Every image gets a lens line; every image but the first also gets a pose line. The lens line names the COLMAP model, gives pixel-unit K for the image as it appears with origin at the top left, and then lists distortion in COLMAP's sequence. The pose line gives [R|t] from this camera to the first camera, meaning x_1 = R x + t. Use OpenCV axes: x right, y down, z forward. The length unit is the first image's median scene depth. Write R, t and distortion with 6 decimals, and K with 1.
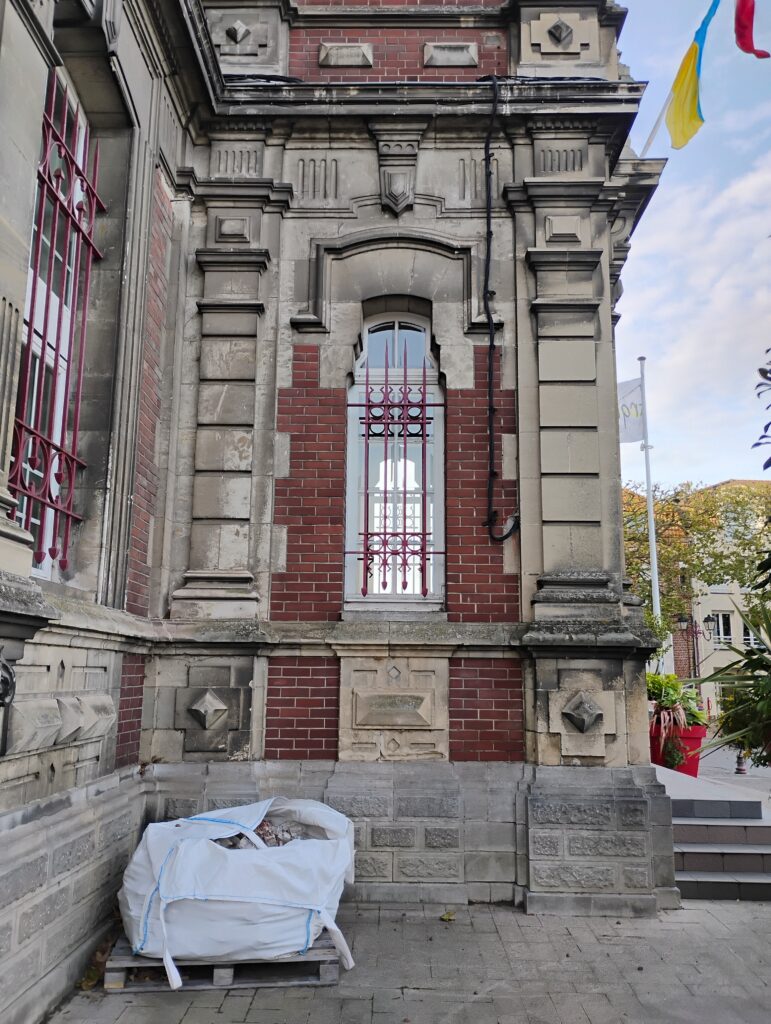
lens RADIAL K [[848.2, 0, 379.4], [0, 848.2, 505.4], [0, 0, 1]] dist [0.059401, -0.059171]
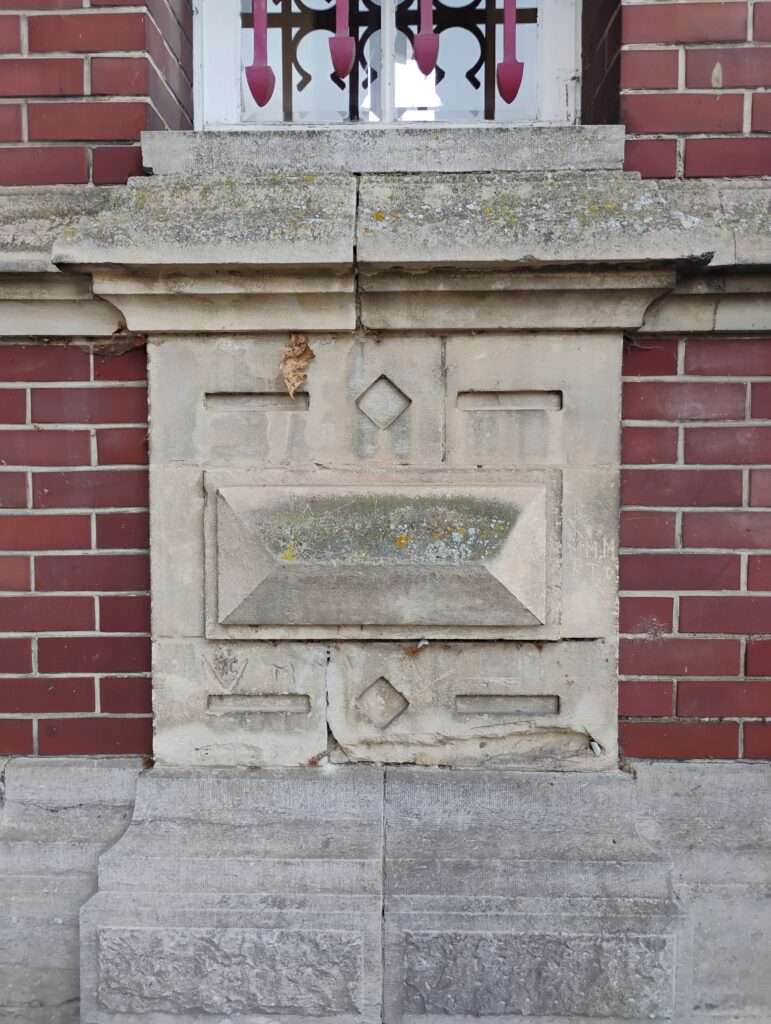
lens RADIAL K [[848.2, 0, 382.9], [0, 848.2, 508.9], [0, 0, 1]] dist [0.059401, -0.059171]
pose [[0.999903, -0.011510, -0.007869, 0.019037], [0.013121, 0.967697, 0.251774, 0.169183], [0.004717, -0.251852, 0.967754, 0.781303]]
